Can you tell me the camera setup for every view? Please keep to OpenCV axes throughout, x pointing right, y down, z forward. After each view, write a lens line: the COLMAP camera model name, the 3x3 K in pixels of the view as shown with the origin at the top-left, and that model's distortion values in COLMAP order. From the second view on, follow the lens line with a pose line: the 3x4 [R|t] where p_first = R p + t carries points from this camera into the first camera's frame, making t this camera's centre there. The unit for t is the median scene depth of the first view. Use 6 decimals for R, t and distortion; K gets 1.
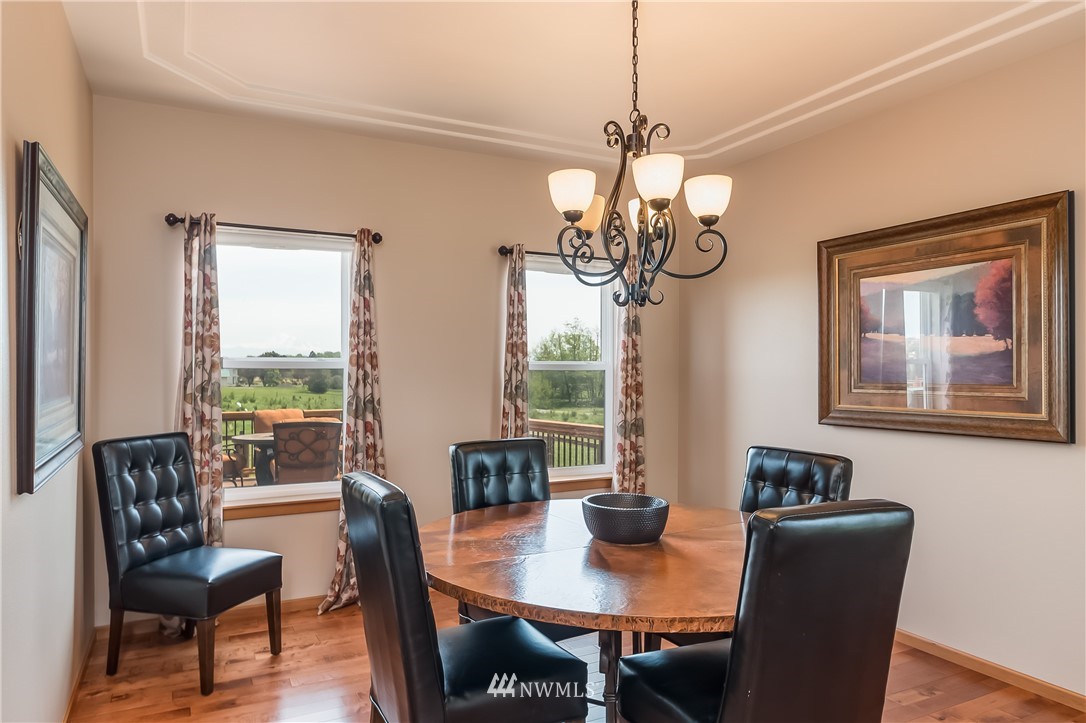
lens RADIAL K [[704.5, 0, 541.5], [0, 704.5, 360.2], [0, 0, 1]] dist [-0.000415, -0.000026]
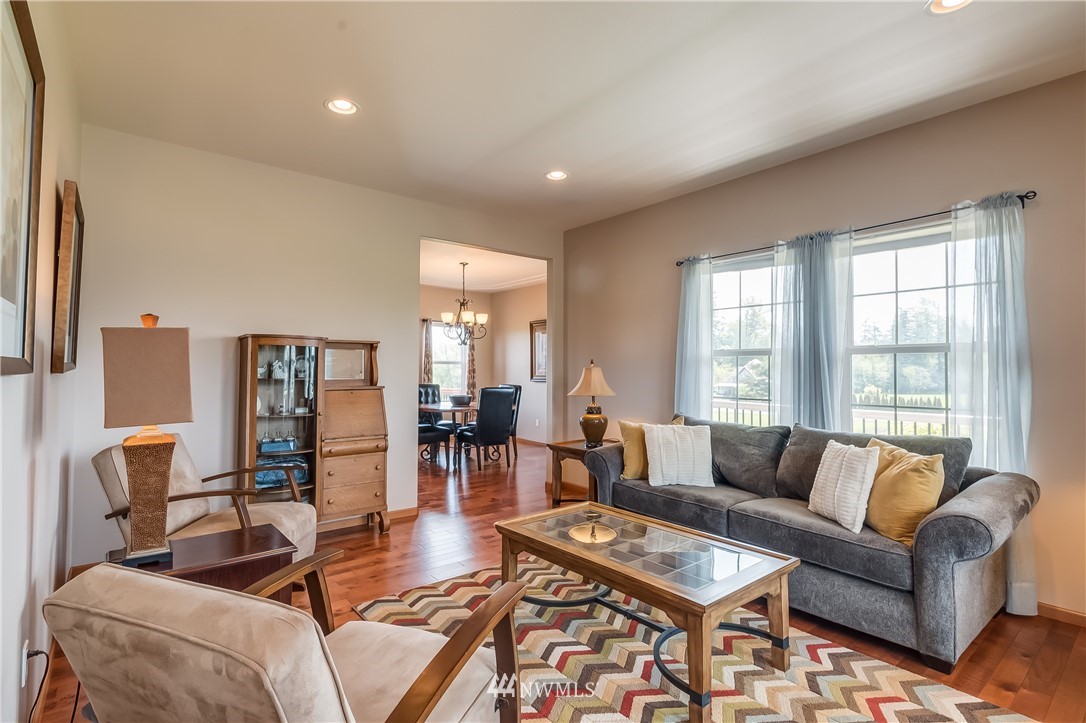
lens RADIAL K [[522.2, 0, 540.5], [0, 522.2, 356.9], [0, 0, 1]] dist [-0.000837, -0.000005]
pose [[0.978986, 0.004146, 0.203887, -0.022930], [-0.001341, 0.999903, -0.013892, 0.014776], [-0.203925, 0.013327, 0.978896, -1.085518]]
